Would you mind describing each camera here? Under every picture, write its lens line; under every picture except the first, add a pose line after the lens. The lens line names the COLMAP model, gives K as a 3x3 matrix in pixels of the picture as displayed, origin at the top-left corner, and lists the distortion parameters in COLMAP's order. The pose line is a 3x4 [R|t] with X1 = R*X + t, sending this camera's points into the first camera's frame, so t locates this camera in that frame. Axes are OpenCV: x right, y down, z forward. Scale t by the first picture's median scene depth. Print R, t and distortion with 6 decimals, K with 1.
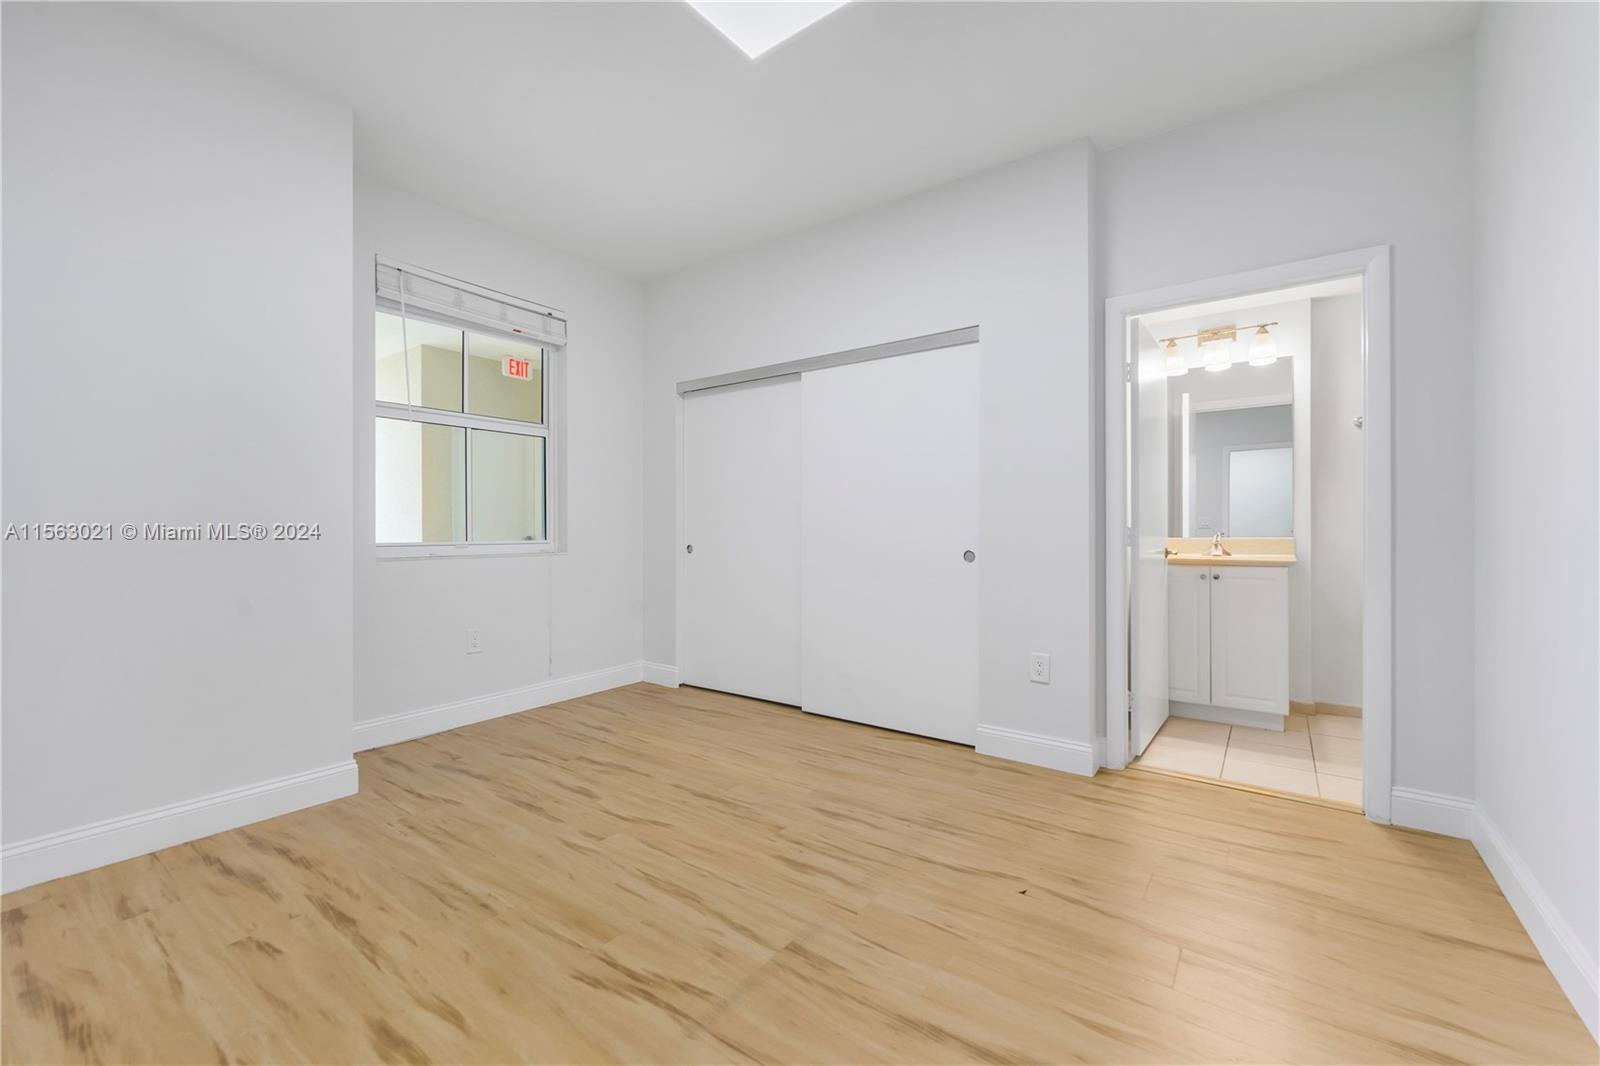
lens RADIAL K [[647.8, 0, 804.6], [0, 647.8, 533.1], [0, 0, 1]] dist [0.001170, -0.000299]
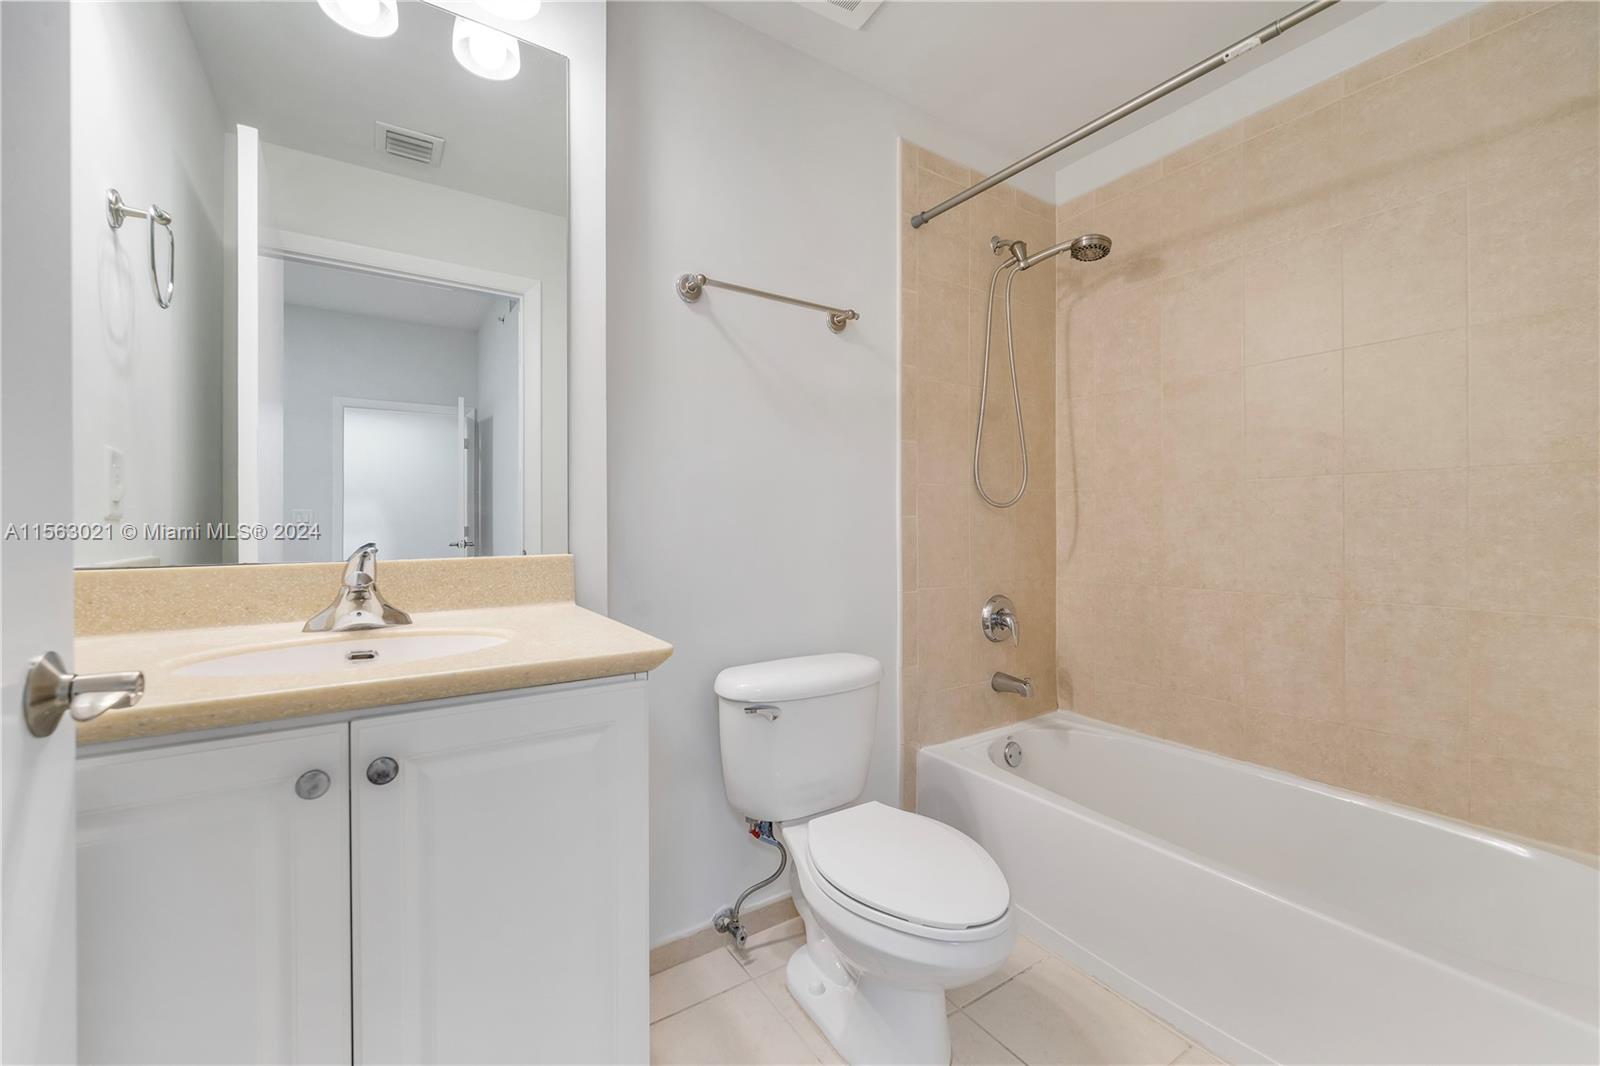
lens RADIAL K [[647.8, 0, 804.6], [0, 647.8, 533.1], [0, 0, 1]] dist [0.001170, -0.000299]
pose [[0.358117, -0.000207, 0.933677, 0.481129], [0.011062, 0.999931, -0.004021, -0.003804], [-0.933611, 0.011768, 0.358095, 0.782865]]
